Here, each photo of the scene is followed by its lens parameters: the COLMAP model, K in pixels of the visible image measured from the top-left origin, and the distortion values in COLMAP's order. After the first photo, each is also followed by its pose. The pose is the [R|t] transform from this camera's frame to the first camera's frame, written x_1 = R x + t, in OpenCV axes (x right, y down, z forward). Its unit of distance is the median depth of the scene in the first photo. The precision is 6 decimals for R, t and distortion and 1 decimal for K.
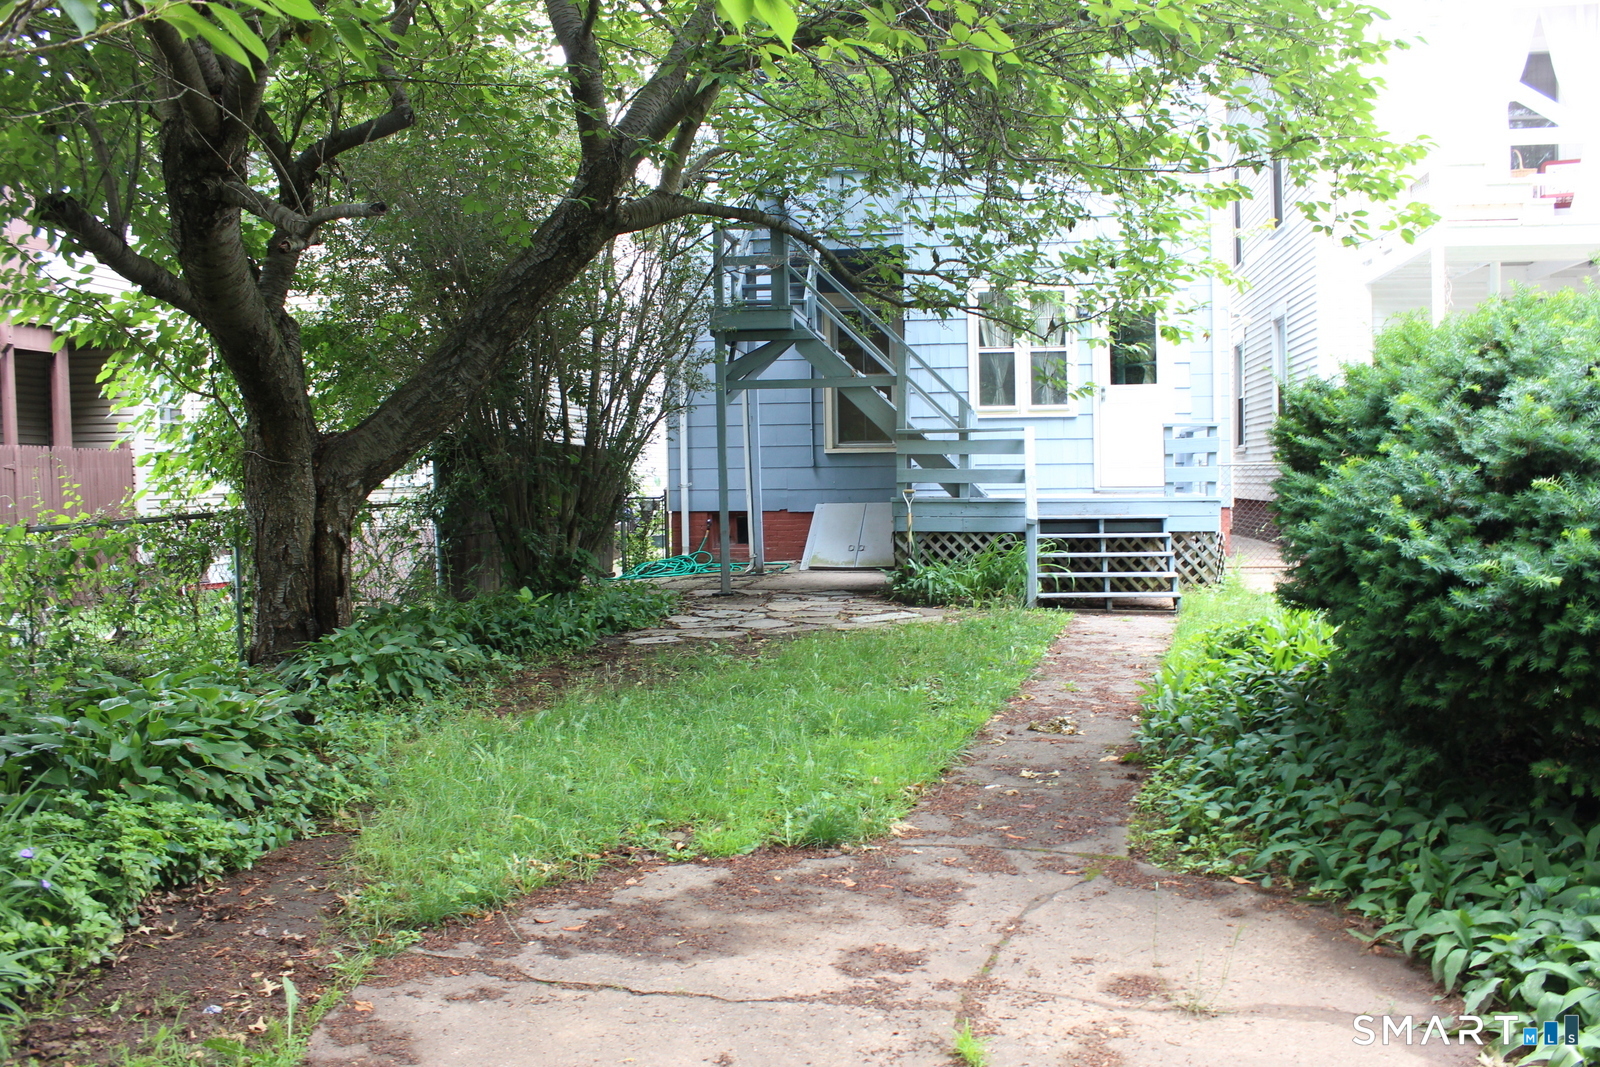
lens RADIAL K [[1345.8, 0, 800.0], [0, 1345.8, 533.5], [0, 0, 1]] dist [-0.185875, 0.000822]
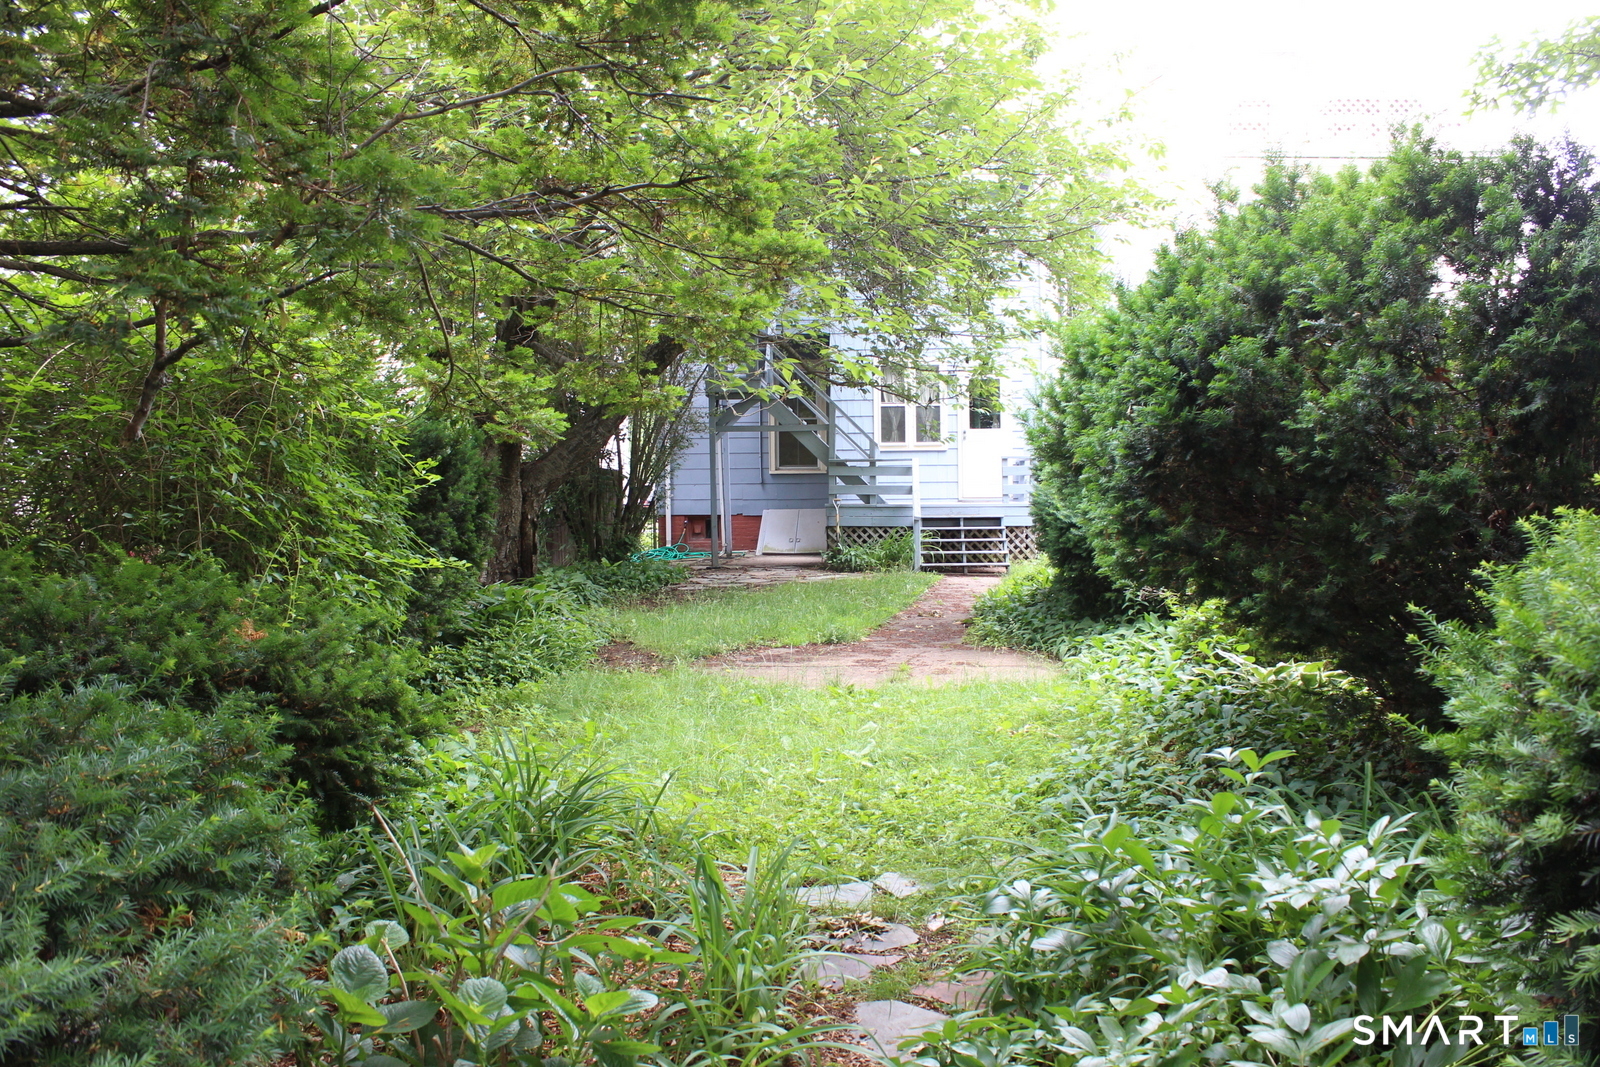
lens RADIAL K [[1345.8, 0, 800.0], [0, 1345.8, 533.5], [0, 0, 1]] dist [-0.185875, 0.000822]
pose [[0.996045, 0.001589, 0.088837, -0.097712], [-0.000553, 0.999931, -0.011694, 0.025179], [-0.088850, 0.011599, 0.995978, -0.526072]]
